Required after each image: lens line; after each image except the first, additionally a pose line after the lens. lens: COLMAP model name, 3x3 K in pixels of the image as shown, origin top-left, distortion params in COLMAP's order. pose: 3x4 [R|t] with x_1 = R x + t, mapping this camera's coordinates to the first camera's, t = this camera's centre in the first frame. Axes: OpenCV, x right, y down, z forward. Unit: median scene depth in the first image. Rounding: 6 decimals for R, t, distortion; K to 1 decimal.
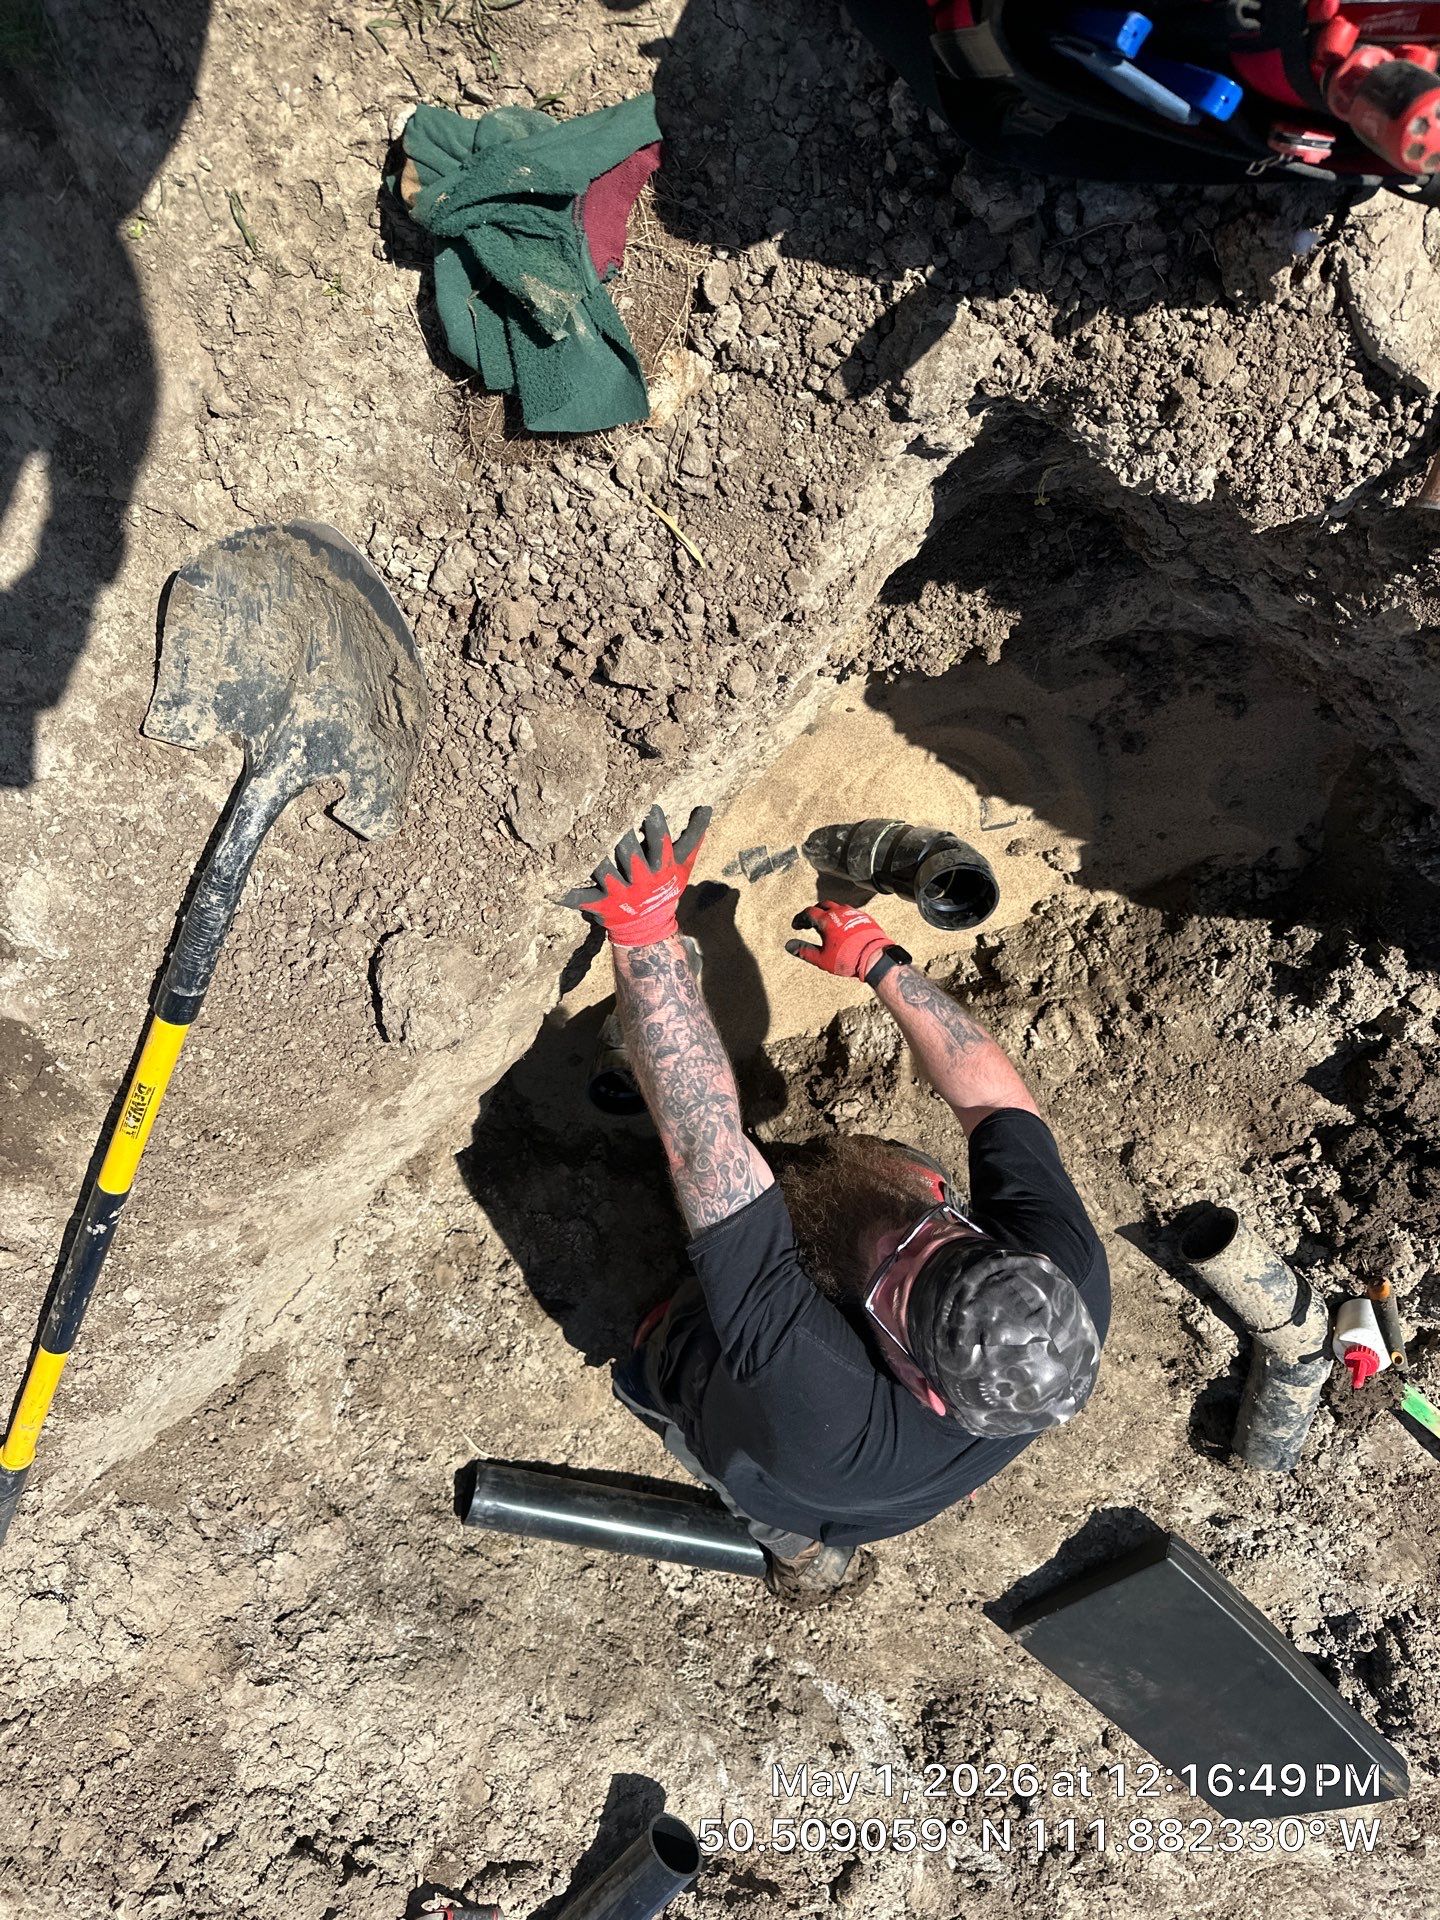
lens RADIAL K [[1379.1, 0, 703.1], [0, 1379.1, 946.5], [0, 0, 1]] dist [0.047912, -0.050318]
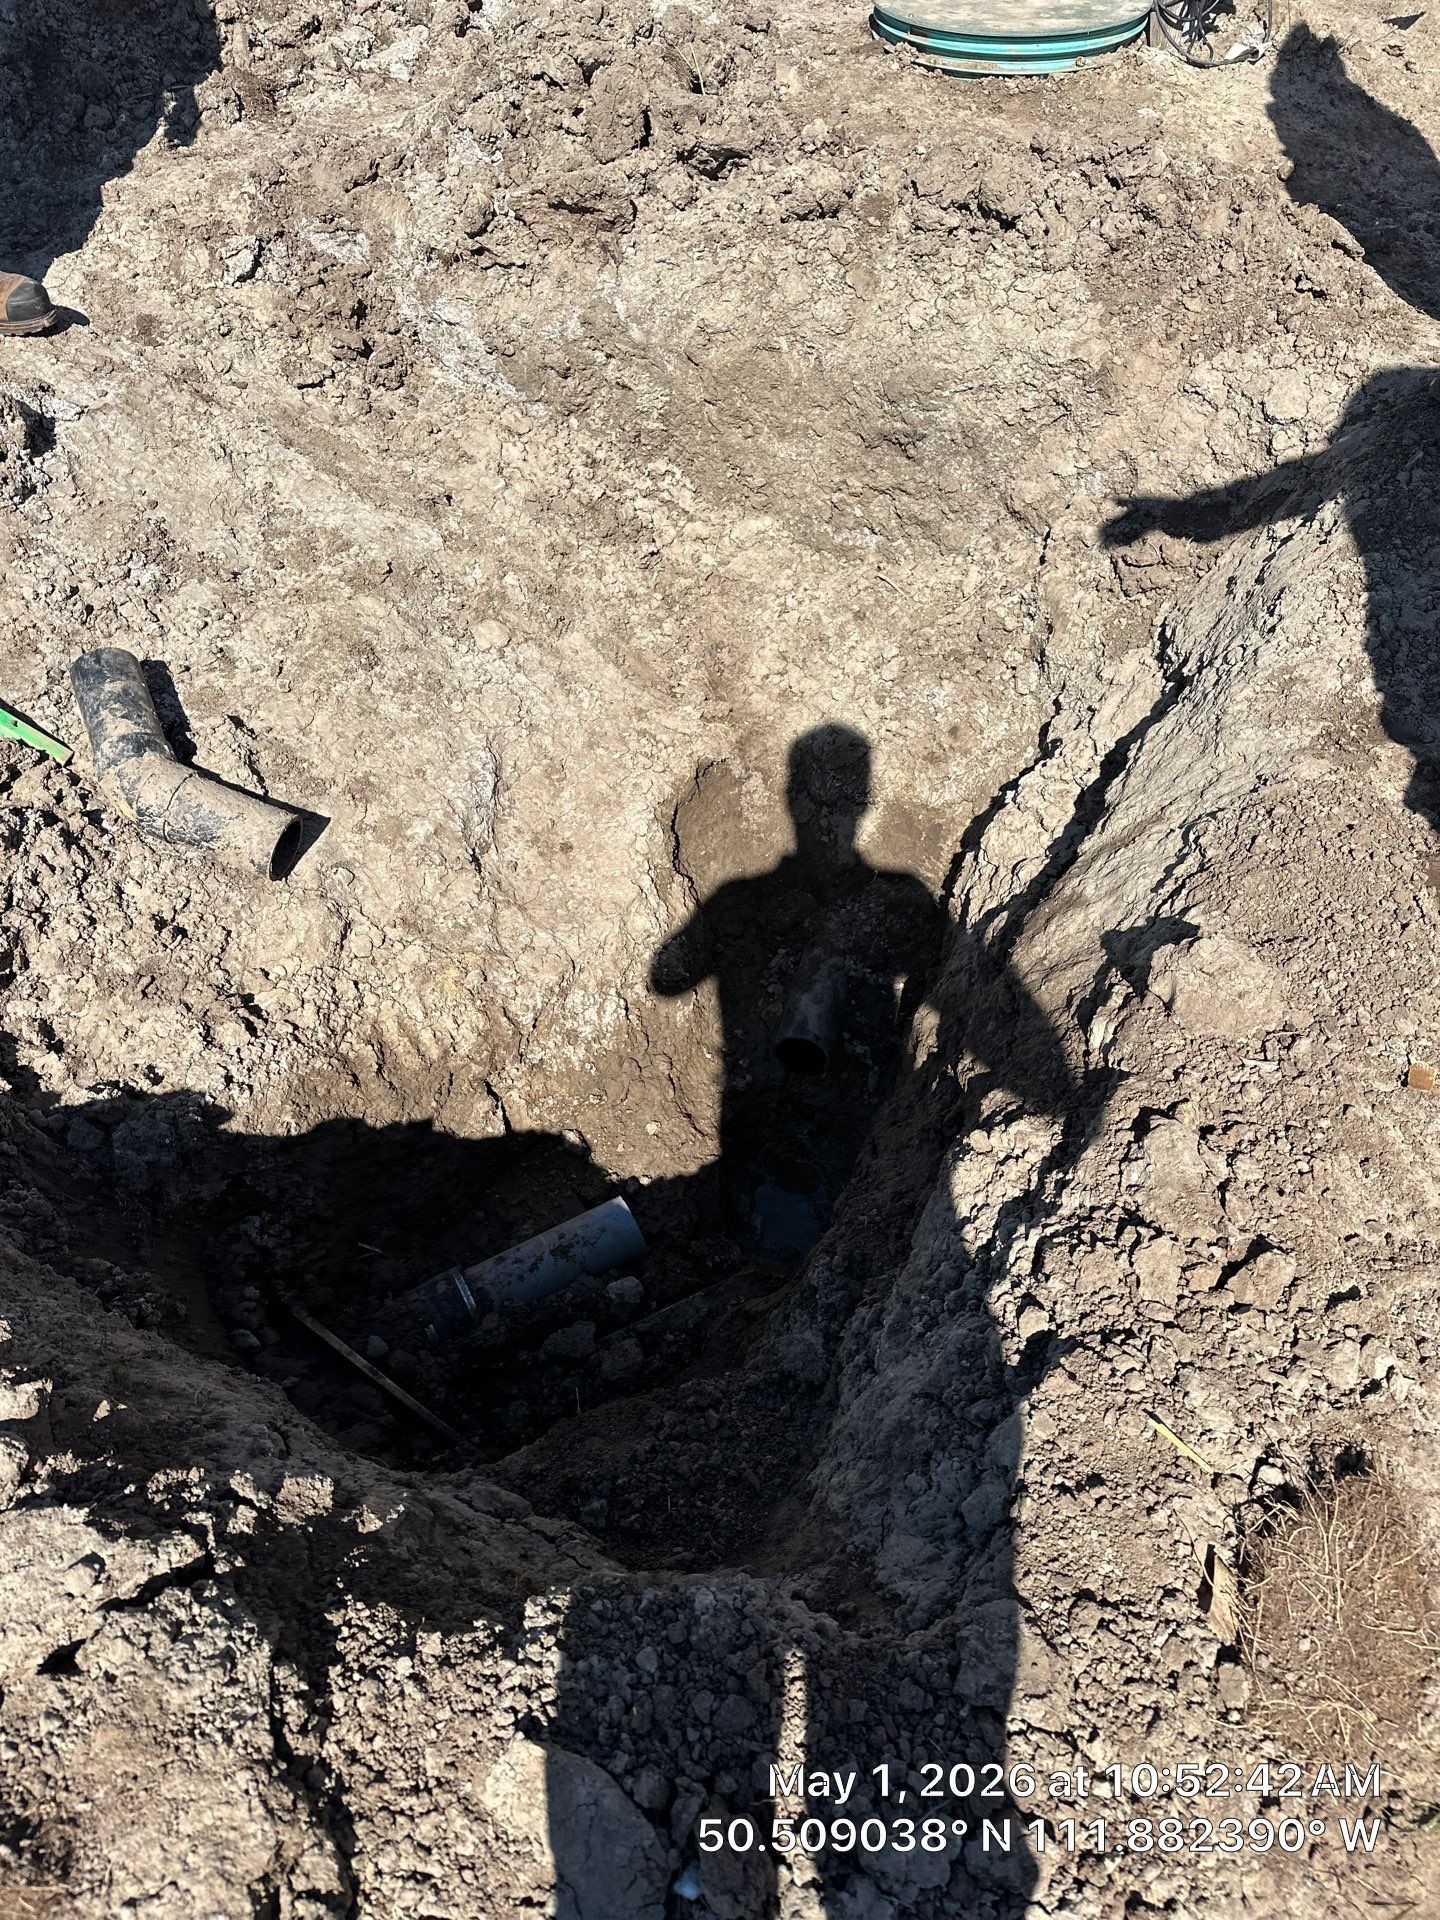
lens RADIAL K [[1348.4, 0, 716.5], [0, 1348.4, 985.5], [0, 0, 1]] dist [0.046597, -0.057367]
pose [[-0.976411, 0.144432, -0.160500, 0.214900], [-0.154140, -0.986798, 0.049710, 0.025156], [-0.151201, 0.073277, 0.985783, 0.005958]]
